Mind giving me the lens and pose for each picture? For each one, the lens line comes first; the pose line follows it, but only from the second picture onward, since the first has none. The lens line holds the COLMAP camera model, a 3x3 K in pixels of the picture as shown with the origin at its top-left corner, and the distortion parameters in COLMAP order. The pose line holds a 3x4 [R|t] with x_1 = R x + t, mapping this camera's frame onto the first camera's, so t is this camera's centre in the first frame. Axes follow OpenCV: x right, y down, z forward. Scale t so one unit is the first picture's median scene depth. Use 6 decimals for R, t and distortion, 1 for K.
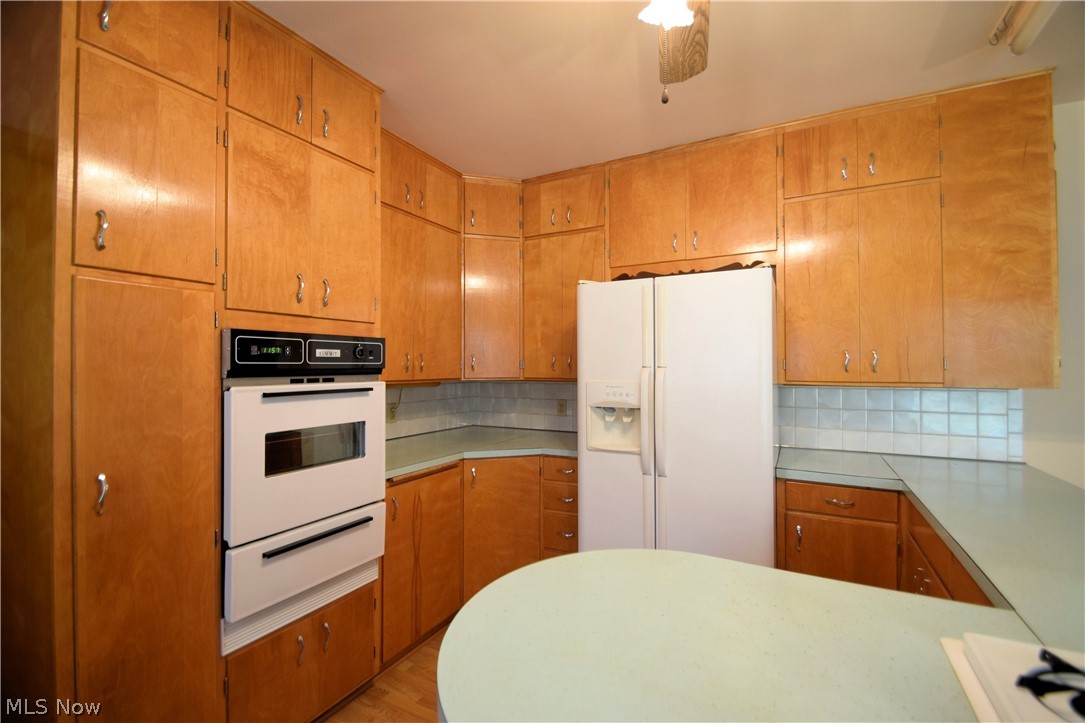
lens RADIAL K [[477.3, 0, 542.5], [0, 477.3, 361.5], [0, 0, 1]] dist [0.011446, -0.015405]
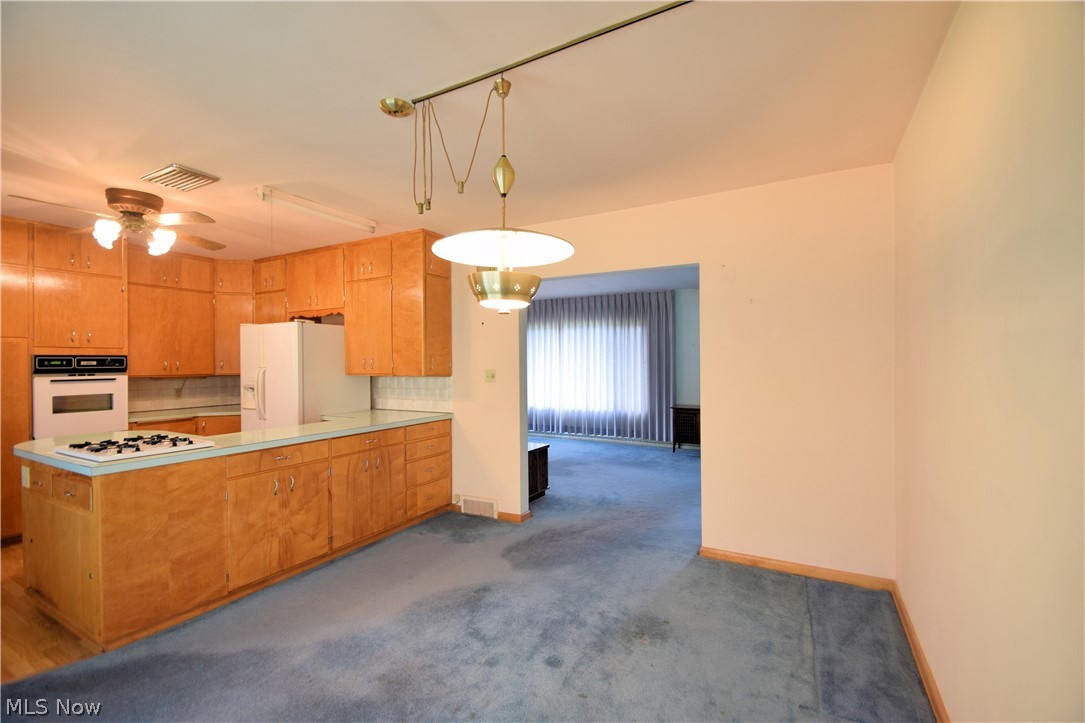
lens RADIAL K [[477.3, 0, 542.5], [0, 477.3, 361.5], [0, 0, 1]] dist [0.011446, -0.015405]
pose [[0.999963, -0.008468, -0.001524, 1.424574], [0.008481, 0.999928, 0.008468, -0.021365], [0.001452, -0.008481, 0.999963, -1.055523]]
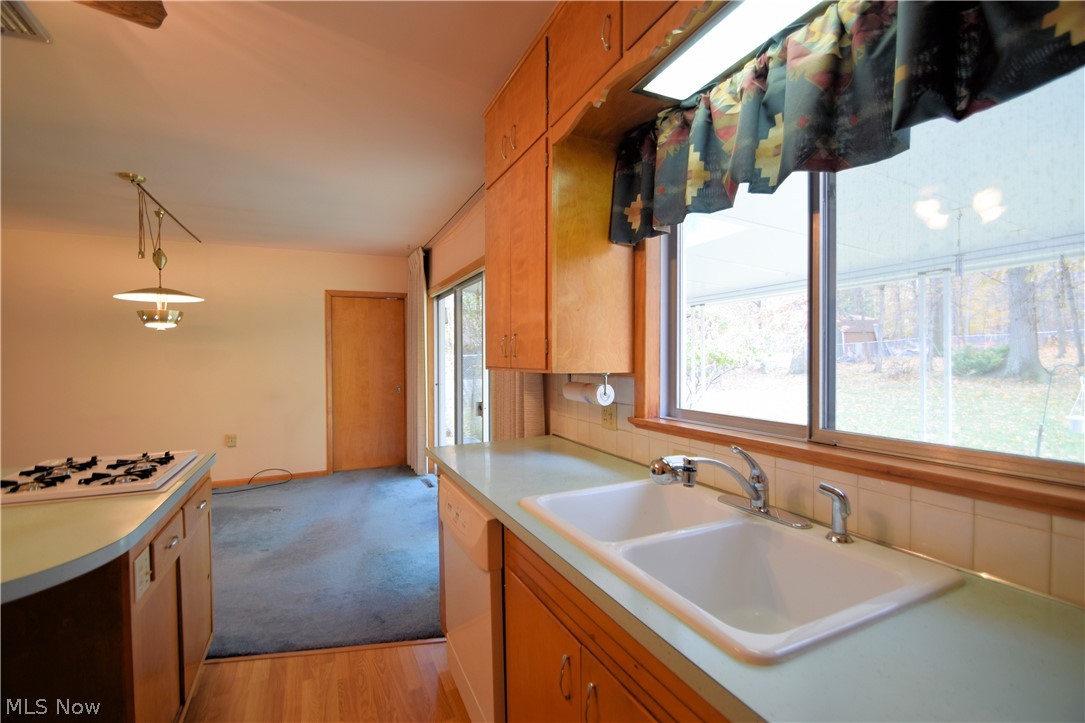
lens RADIAL K [[477.3, 0, 542.5], [0, 477.3, 361.5], [0, 0, 1]] dist [0.011446, -0.015405]
pose [[-0.809798, -0.002133, 0.586705, -0.727599], [-0.000840, 0.999997, 0.002477, 0.007502], [-0.586708, 0.001513, -0.809797, 0.382192]]
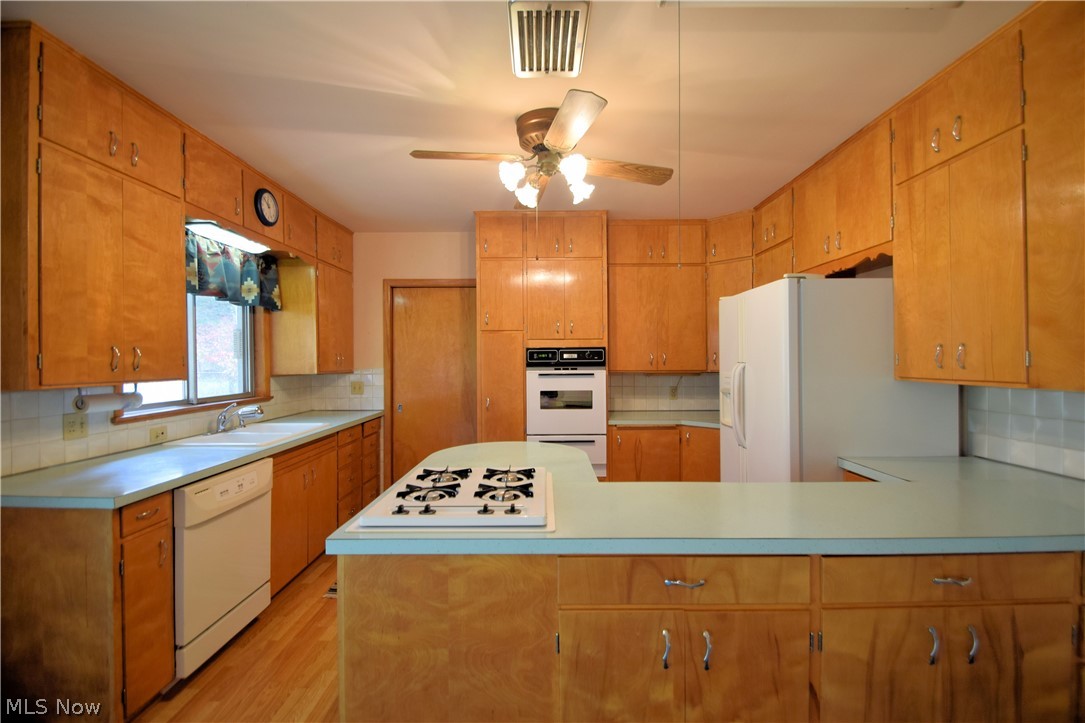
lens RADIAL K [[477.3, 0, 542.5], [0, 477.3, 361.5], [0, 0, 1]] dist [0.011446, -0.015405]
pose [[0.474292, -0.001180, -0.880367, 1.088159], [0.015411, 0.999857, 0.006962, -0.008409], [0.880233, -0.016869, 0.474242, -0.079076]]
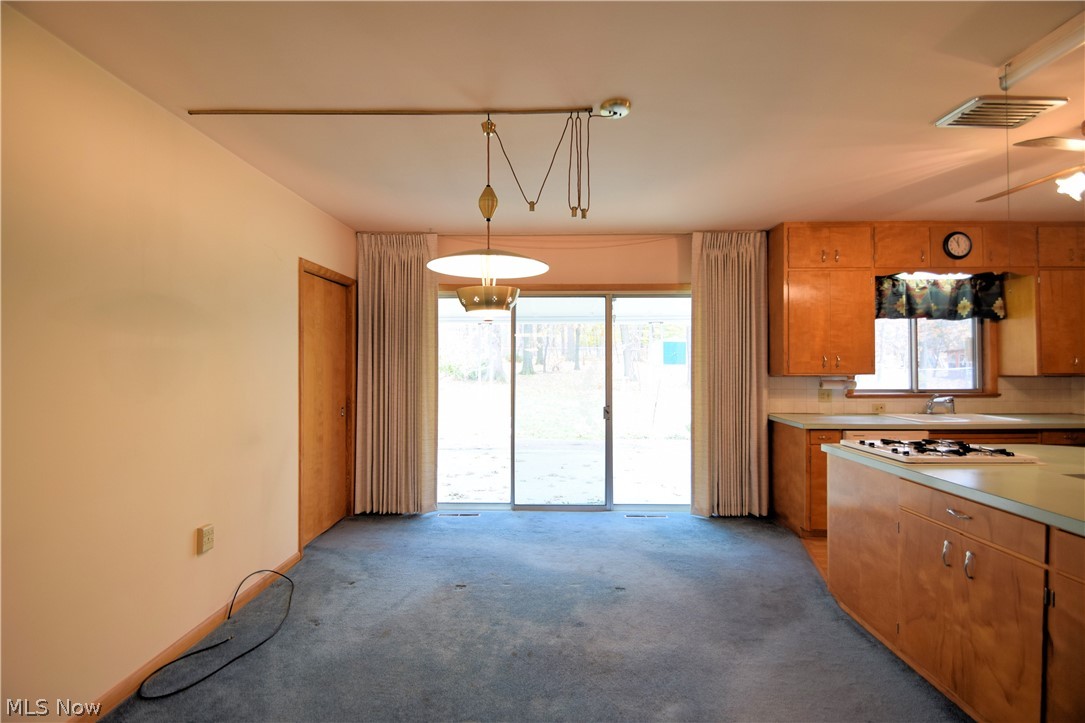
lens RADIAL K [[477.3, 0, 542.5], [0, 477.3, 361.5], [0, 0, 1]] dist [0.011446, -0.015405]
pose [[-0.885836, -0.003821, -0.463982, 1.723219], [0.004288, 0.999856, -0.016421, 0.003758], [0.463978, -0.016536, -0.885692, 0.764961]]
